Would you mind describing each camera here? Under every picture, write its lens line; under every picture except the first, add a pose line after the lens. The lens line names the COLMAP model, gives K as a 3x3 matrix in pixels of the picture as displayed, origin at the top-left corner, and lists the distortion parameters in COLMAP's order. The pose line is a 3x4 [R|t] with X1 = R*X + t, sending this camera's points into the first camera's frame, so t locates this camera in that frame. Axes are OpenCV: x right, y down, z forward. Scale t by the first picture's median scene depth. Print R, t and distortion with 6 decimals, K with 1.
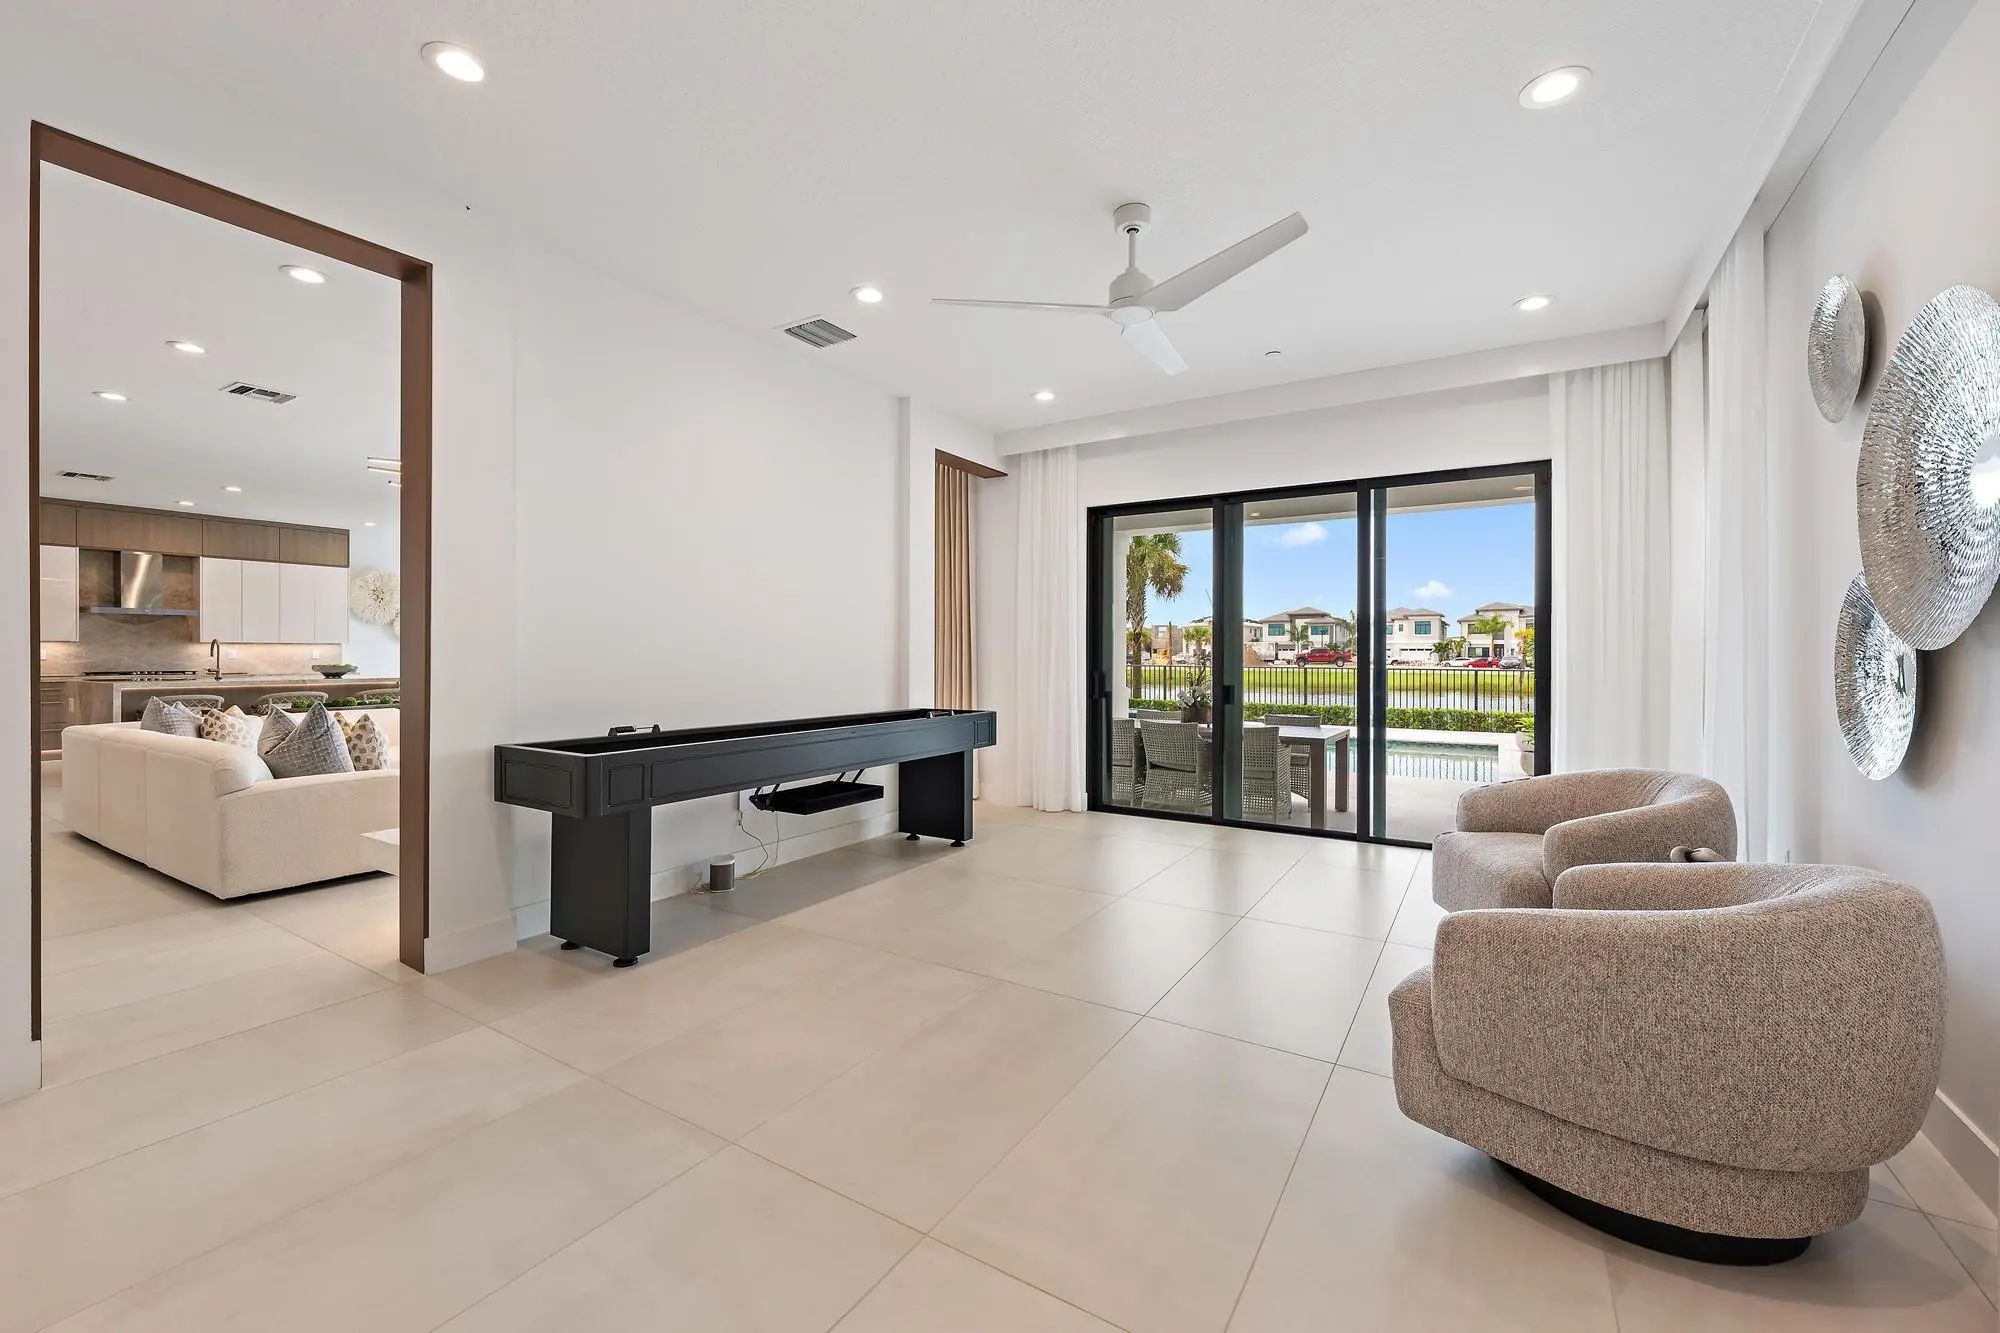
lens RADIAL K [[803.1, 0, 1000.0], [0, 803.1, 666.5], [0, 0, 1]] dist [0.002356, 0.000281]
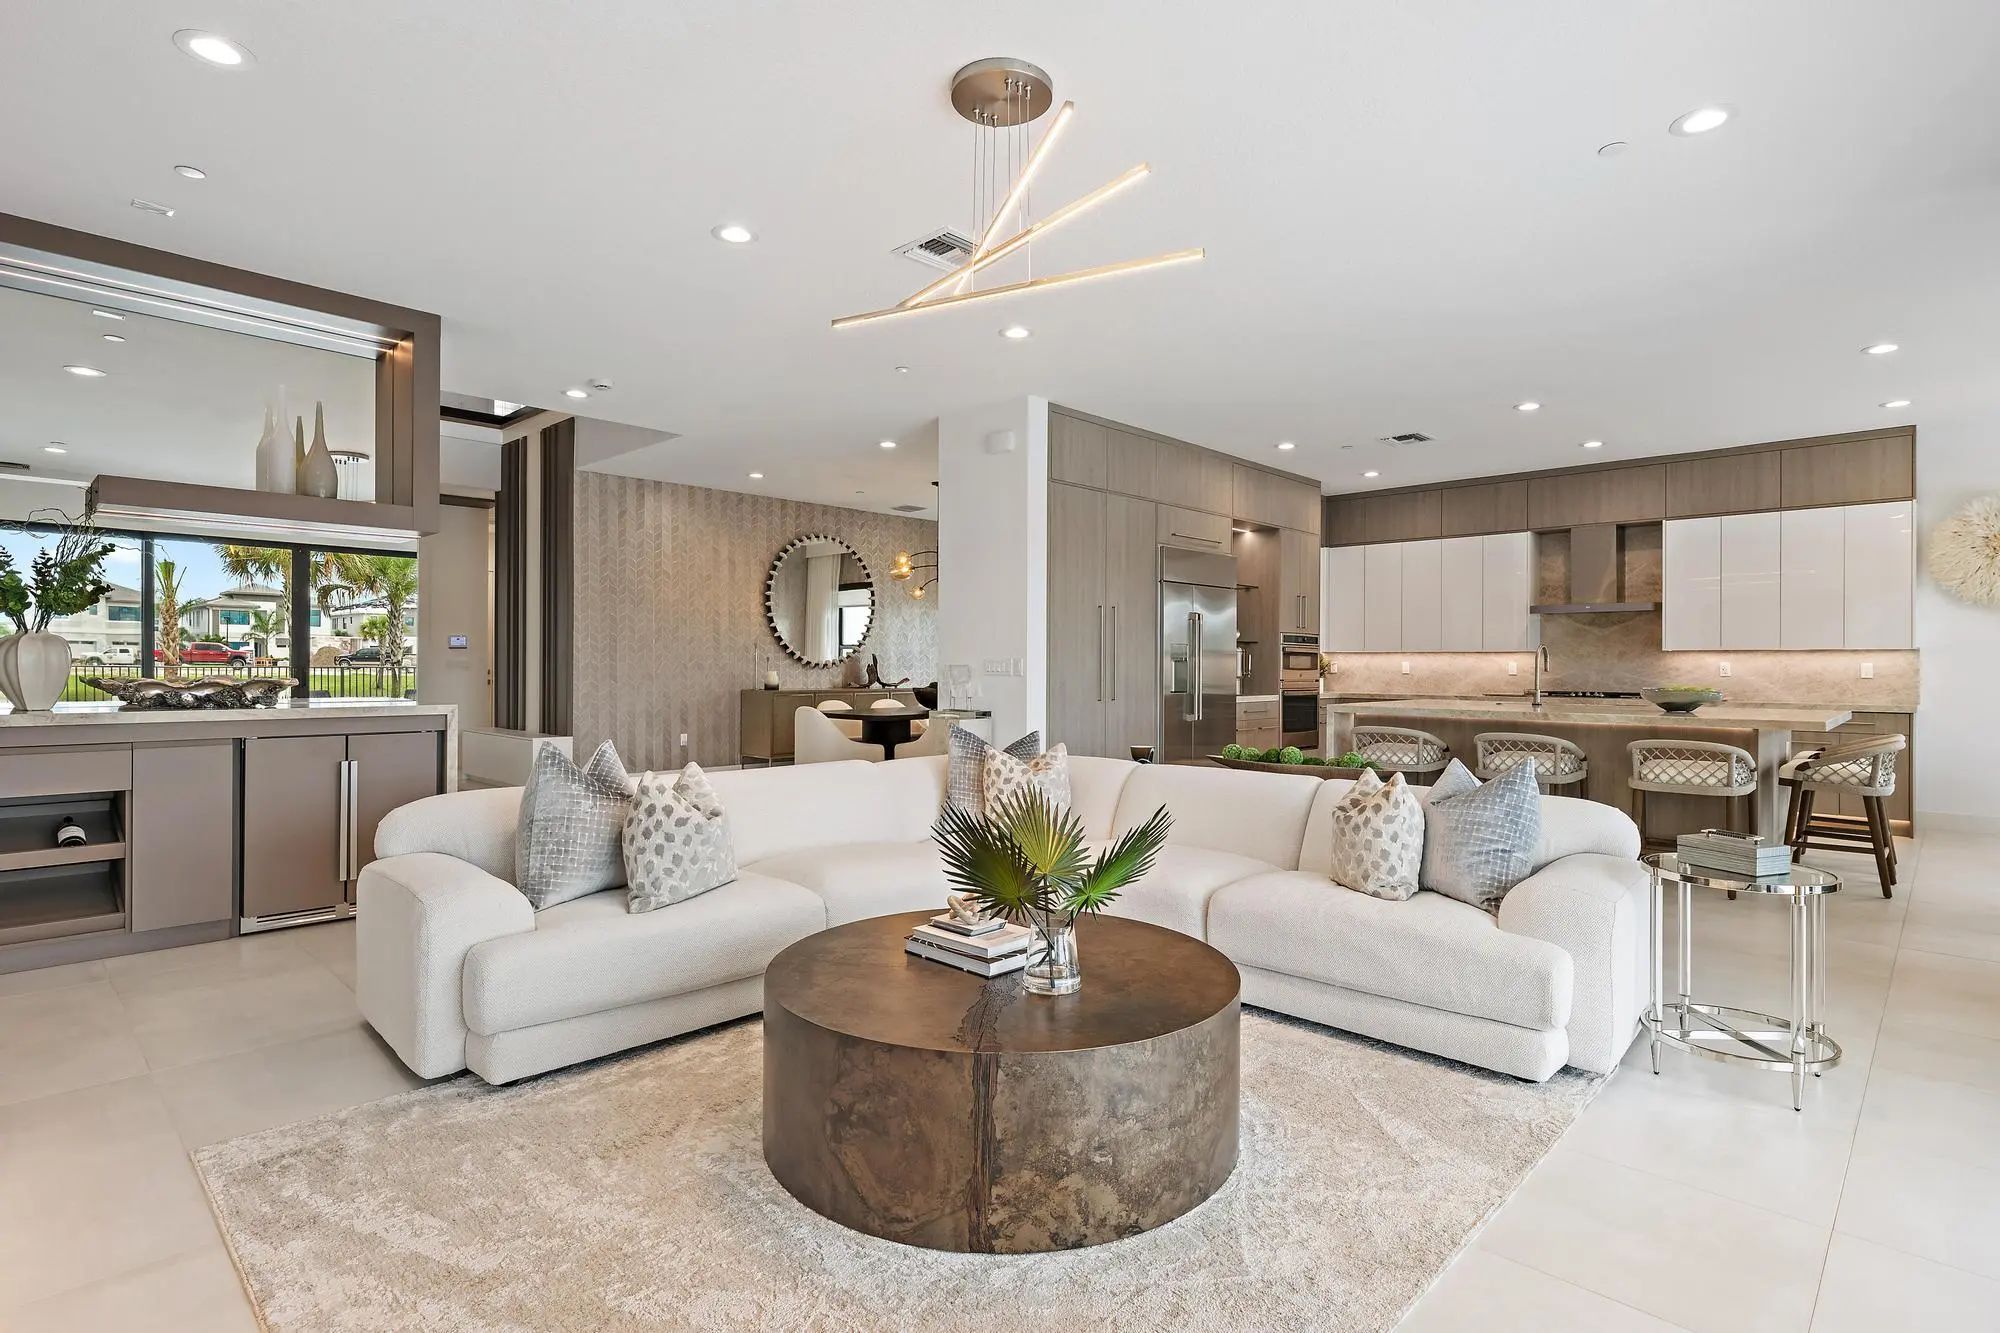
lens RADIAL K [[1007.0, 0, 1007.1], [0, 1007.0, 664.0], [0, 0, 1]] dist [-0.000975, 0.000167]
pose [[-0.204212, -0.001866, -0.978925, -0.076118], [-0.016618, 0.999861, 0.001561, -0.011435], [0.978786, 0.016587, -0.204215, 0.647599]]
